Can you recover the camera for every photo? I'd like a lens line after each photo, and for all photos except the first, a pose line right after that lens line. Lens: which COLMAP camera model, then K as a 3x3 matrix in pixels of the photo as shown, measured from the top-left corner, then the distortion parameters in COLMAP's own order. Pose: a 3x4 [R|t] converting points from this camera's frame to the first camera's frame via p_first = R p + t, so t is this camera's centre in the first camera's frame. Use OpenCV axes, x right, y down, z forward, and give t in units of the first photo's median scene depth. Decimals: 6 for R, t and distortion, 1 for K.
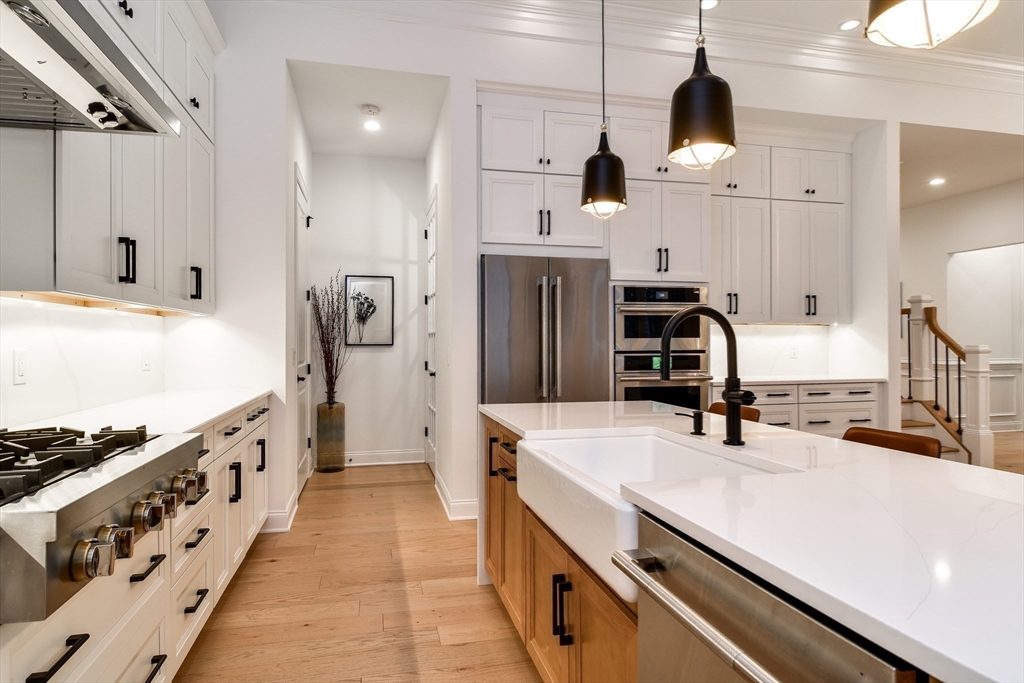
lens RADIAL K [[587.9, 0, 514.9], [0, 587.9, 337.9], [0, 0, 1]] dist [-0.008215, -0.002377]
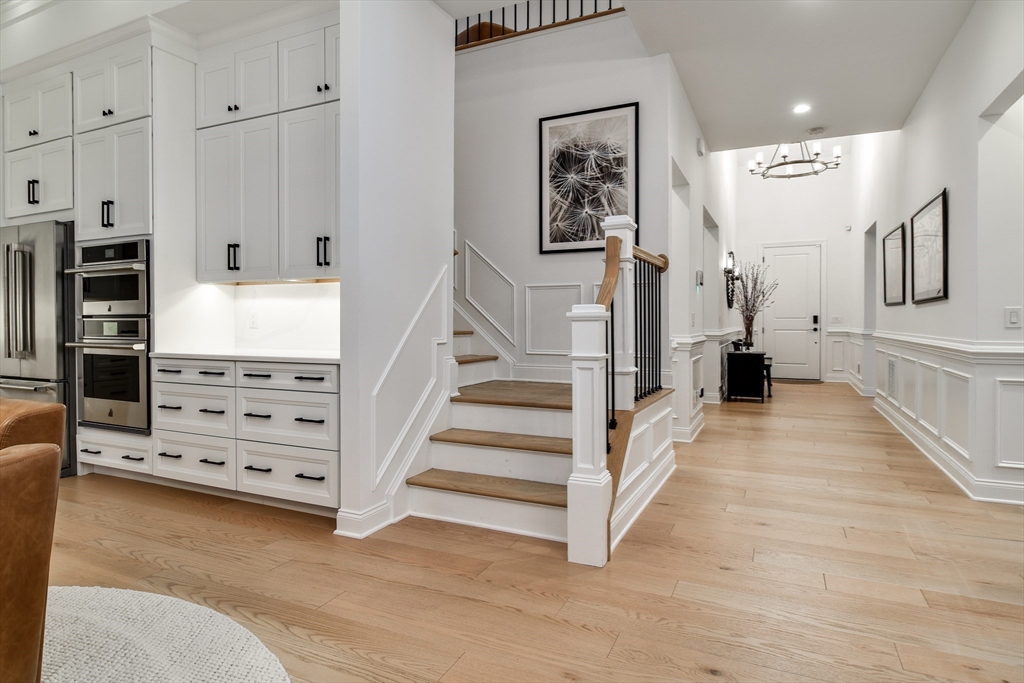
lens RADIAL K [[551.4, 0, 556.0], [0, 551.4, 322.8], [0, 0, 1]] dist [-0.007020, -0.001546]
pose [[0.795407, 0.003715, -0.606065, 1.116465], [0.007169, 0.999854, 0.015537, 0.021739], [0.606034, -0.016703, 0.795263, 0.637032]]
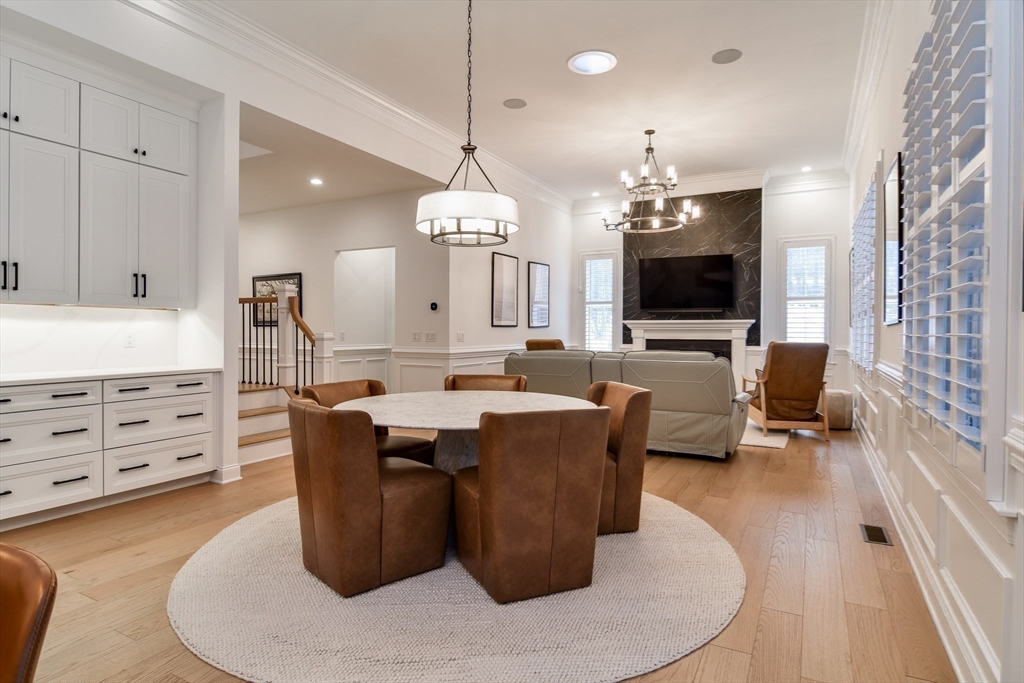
lens RADIAL K [[556.0, 0, 515.5], [0, 556.0, 331.3], [0, 0, 1]] dist [-0.004749, -0.000830]
pose [[0.647226, 0.007143, 0.762265, 0.243181], [-0.015212, 0.999878, 0.003546, -0.000056], [-0.762147, -0.013890, 0.647255, 0.056047]]
